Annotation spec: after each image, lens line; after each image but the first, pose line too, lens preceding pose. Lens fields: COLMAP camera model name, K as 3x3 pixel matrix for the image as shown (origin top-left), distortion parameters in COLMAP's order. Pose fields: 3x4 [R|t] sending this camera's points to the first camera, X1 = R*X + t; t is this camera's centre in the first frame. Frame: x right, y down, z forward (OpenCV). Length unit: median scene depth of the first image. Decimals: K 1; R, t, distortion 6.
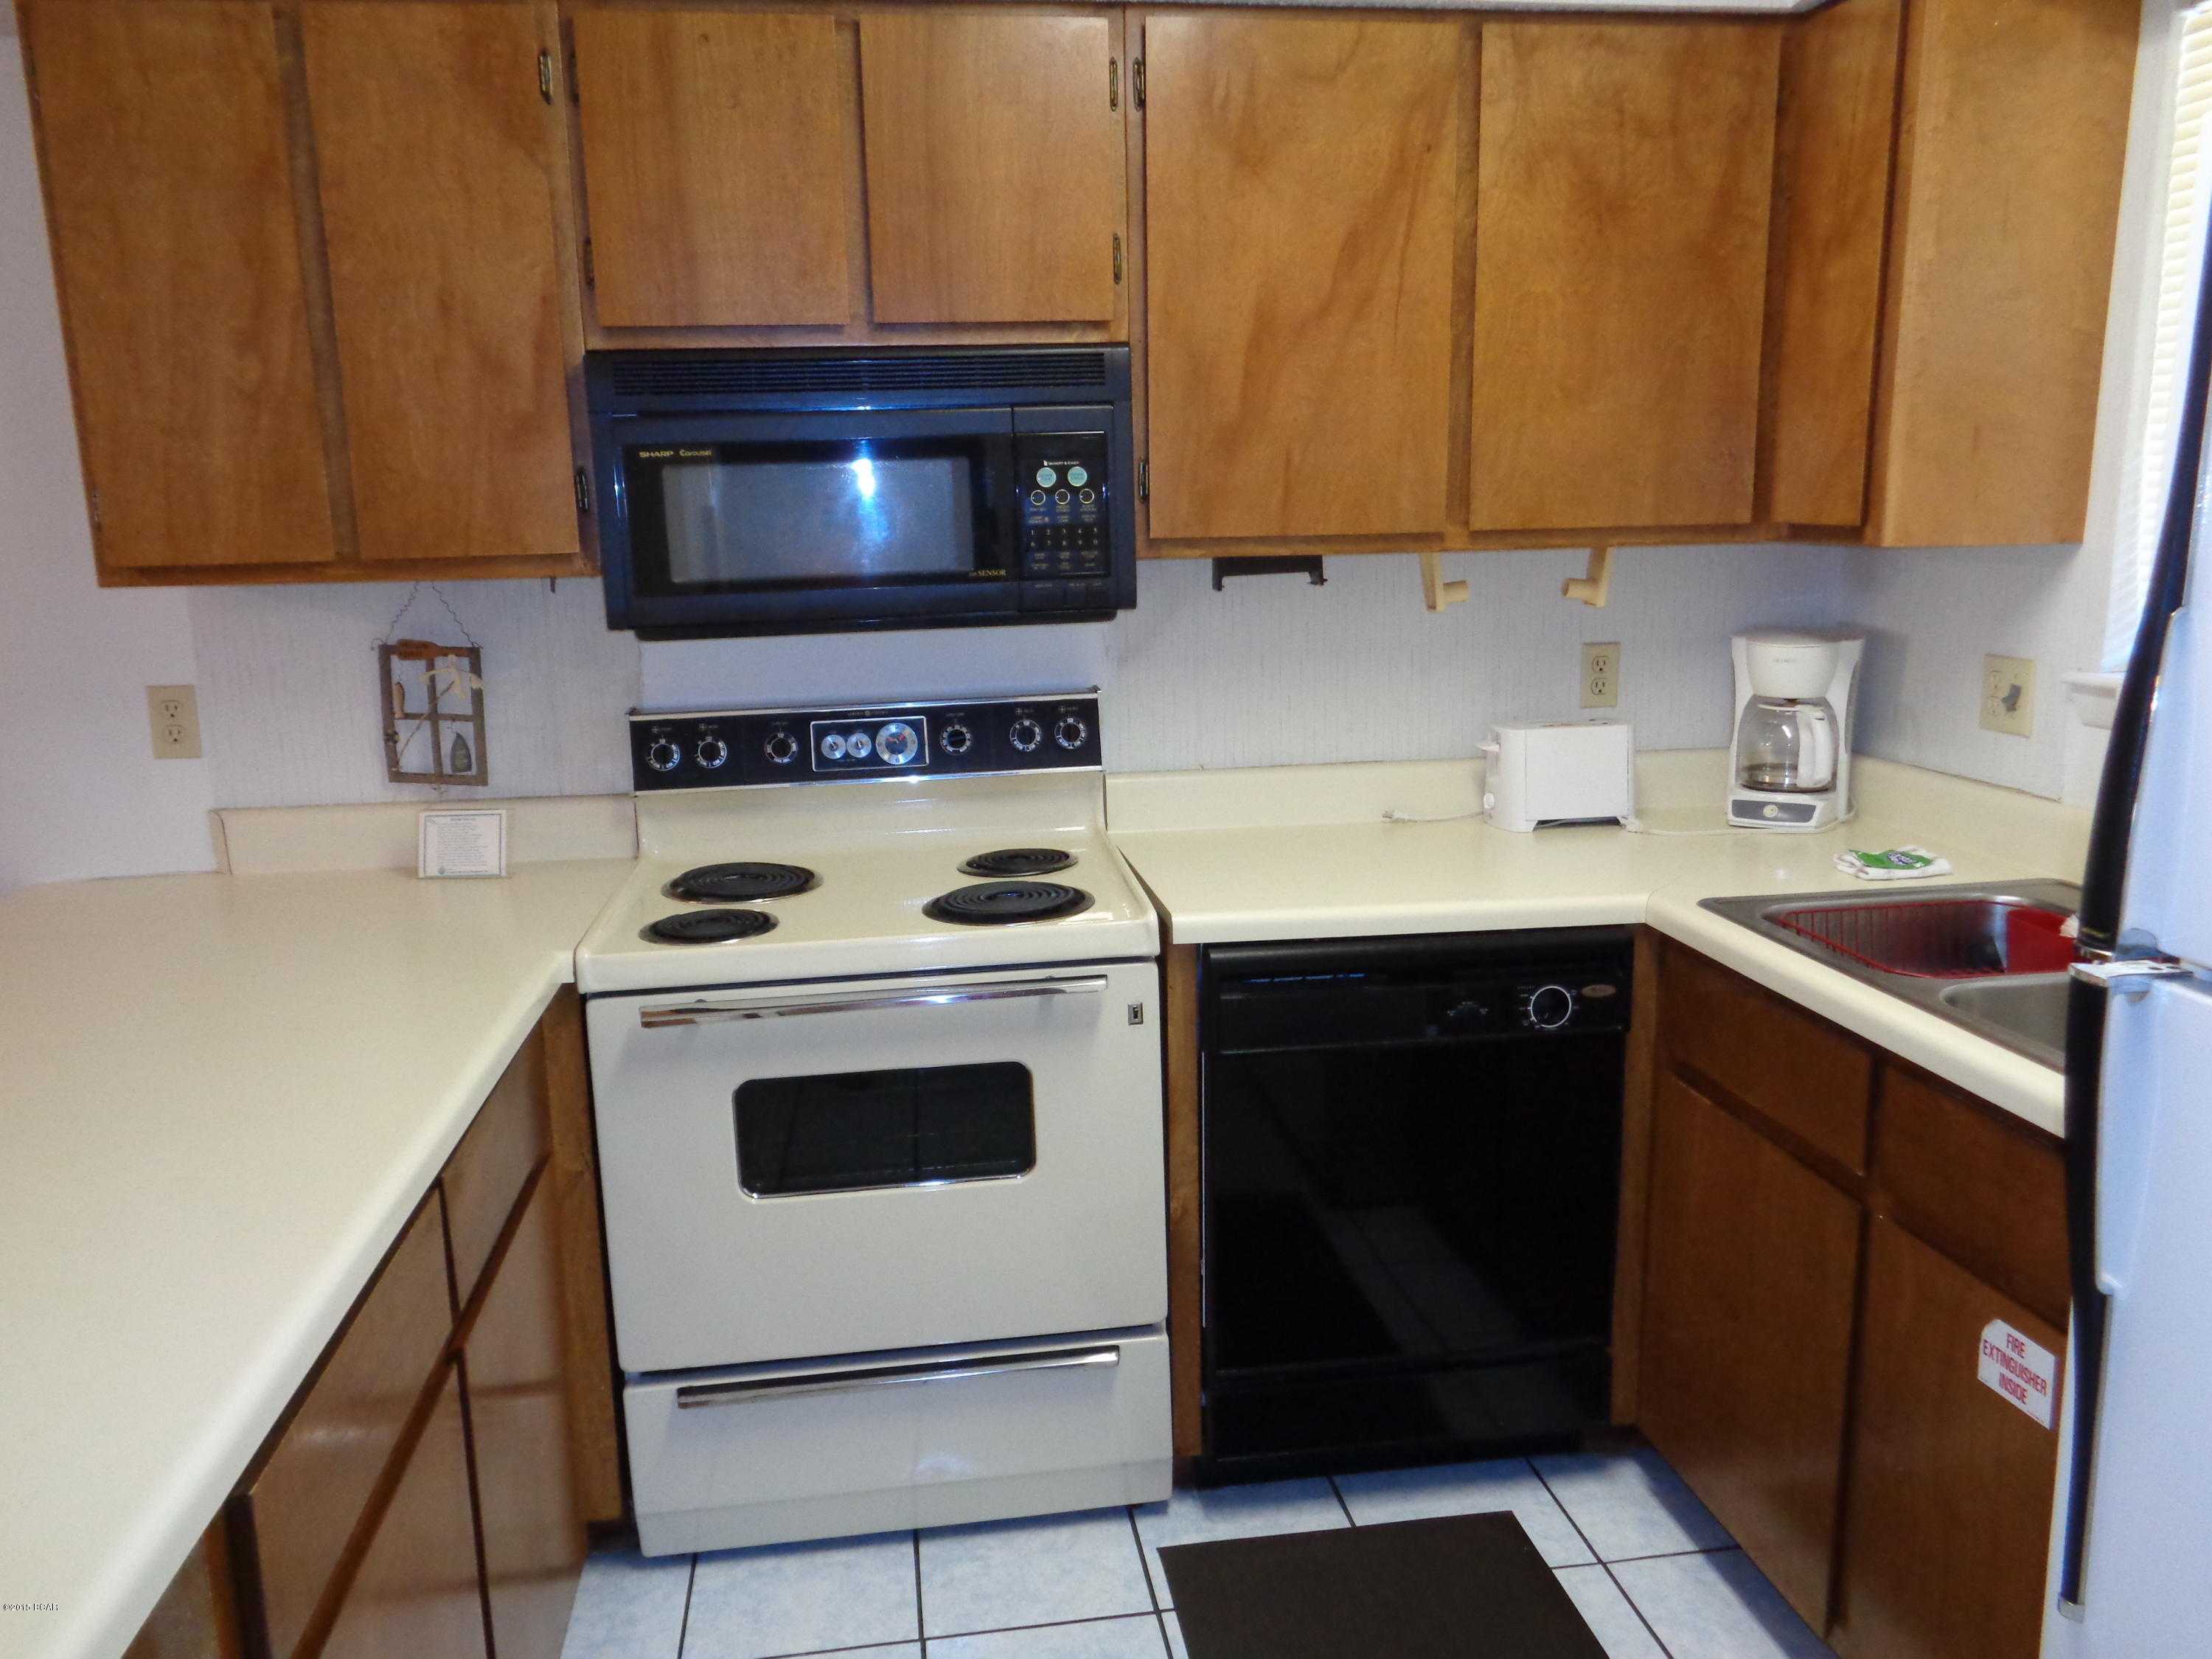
lens RADIAL K [[1676.1, 0, 1106.0], [0, 1676.1, 829.5], [0, 0, 1]] dist [-0.000616, 0.007450]
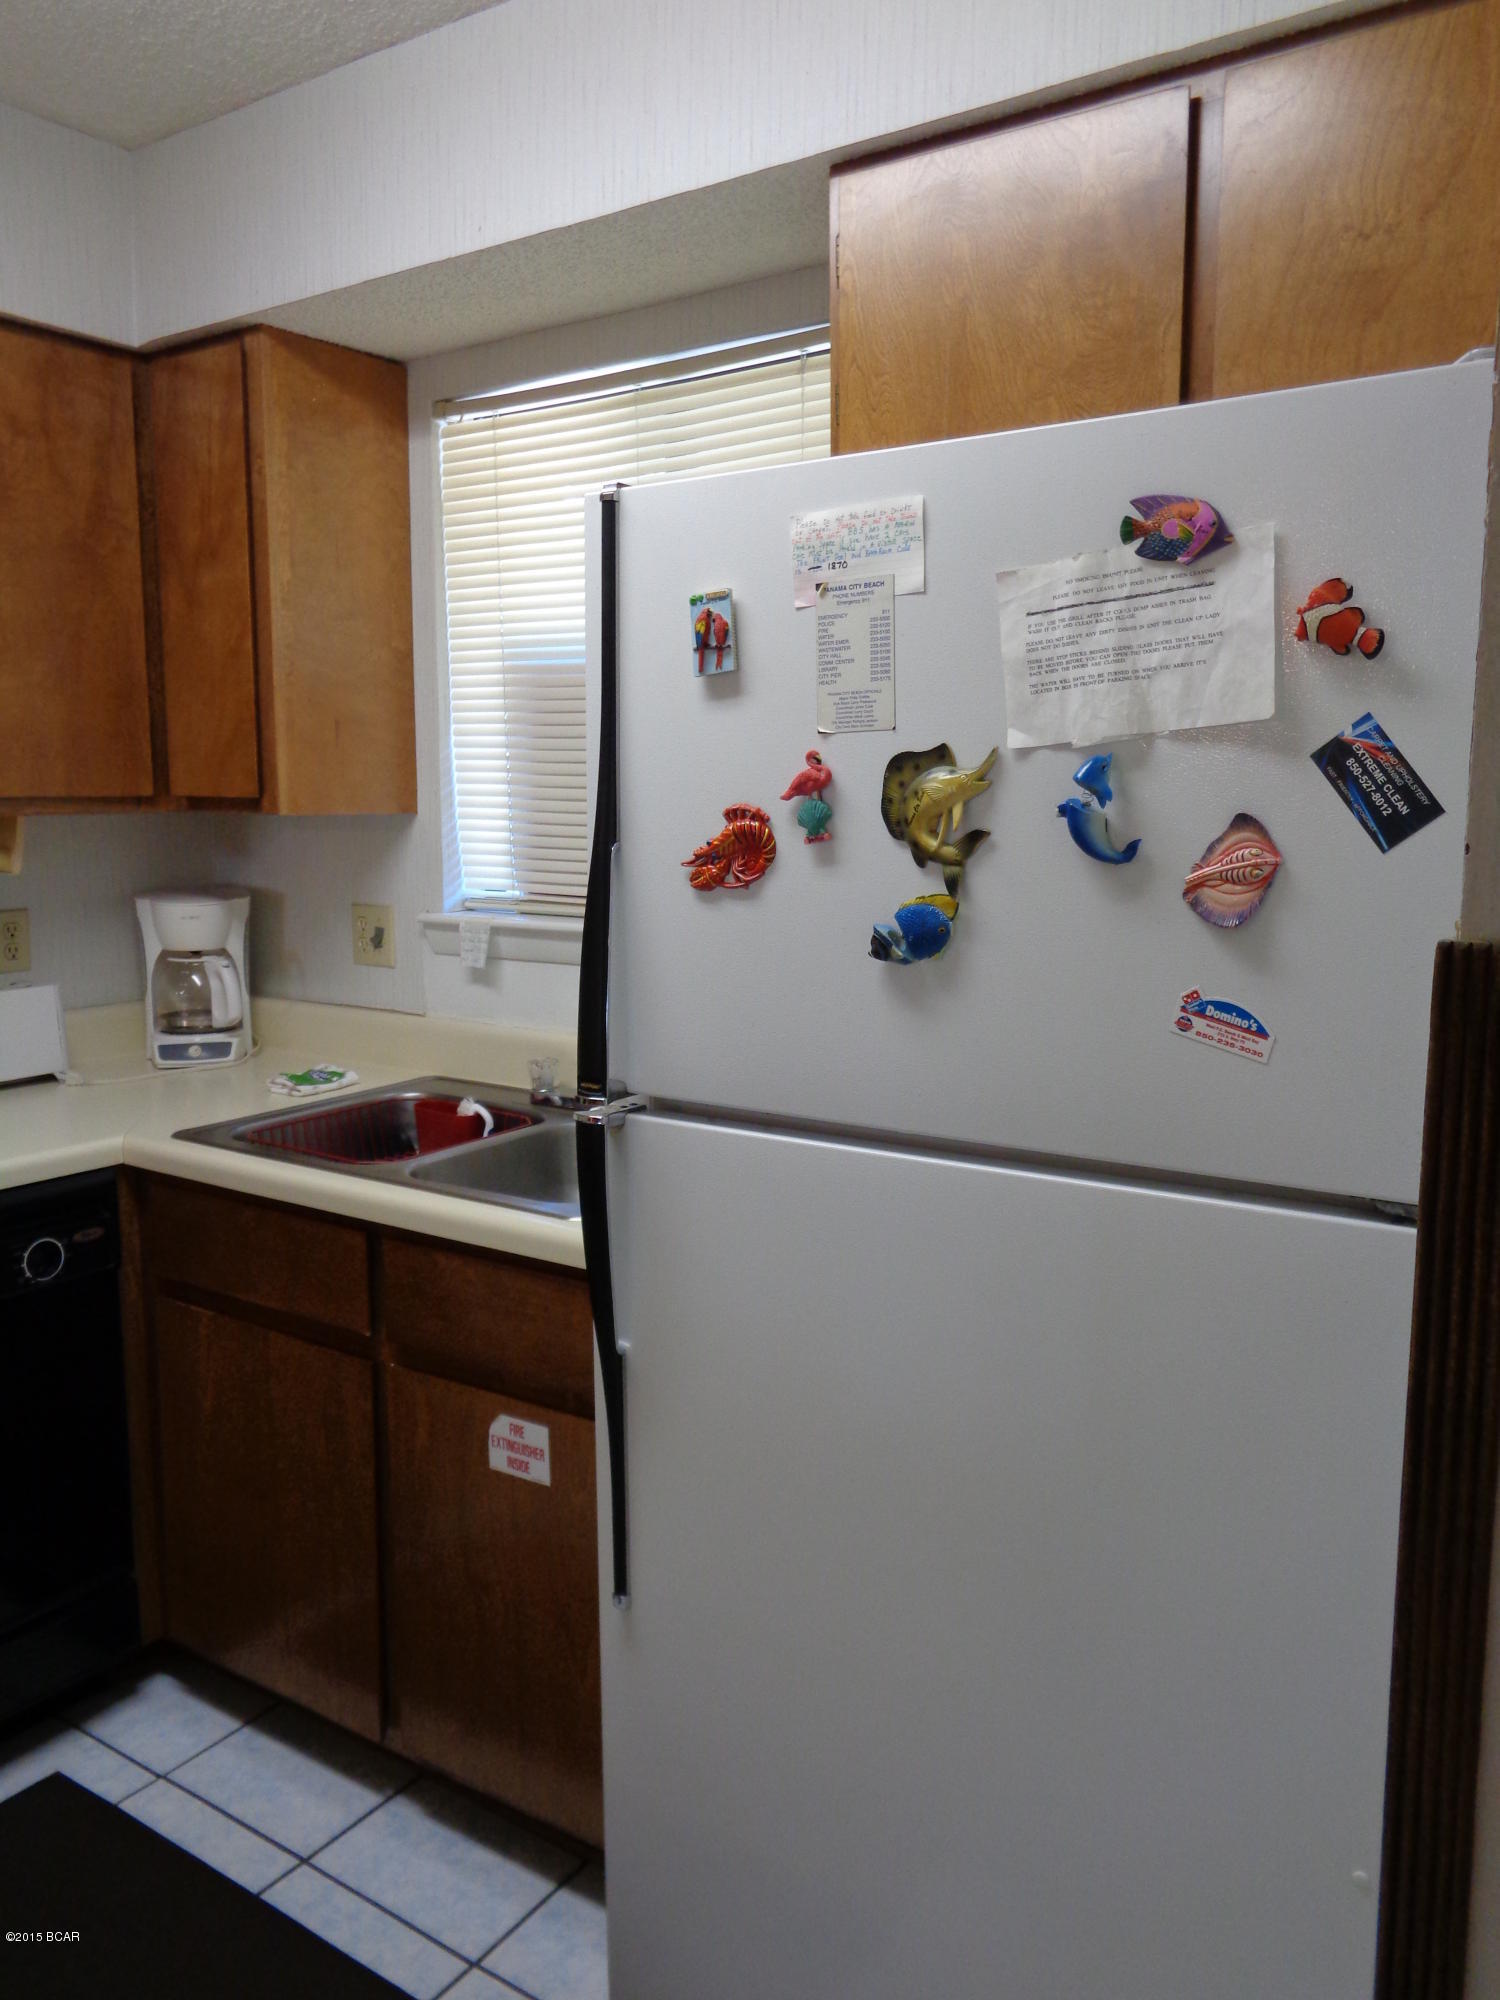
lens RADIAL K [[1515.5, 0, 750.0], [0, 1515.5, 1000.0], [0, 0, 1]] dist [-0.000616, 0.007450]
pose [[0.670517, -0.084179, 0.737103, -0.111777], [0.128930, 0.991646, -0.004035, 0.008037], [-0.730605, 0.097740, 0.675768, 0.043975]]
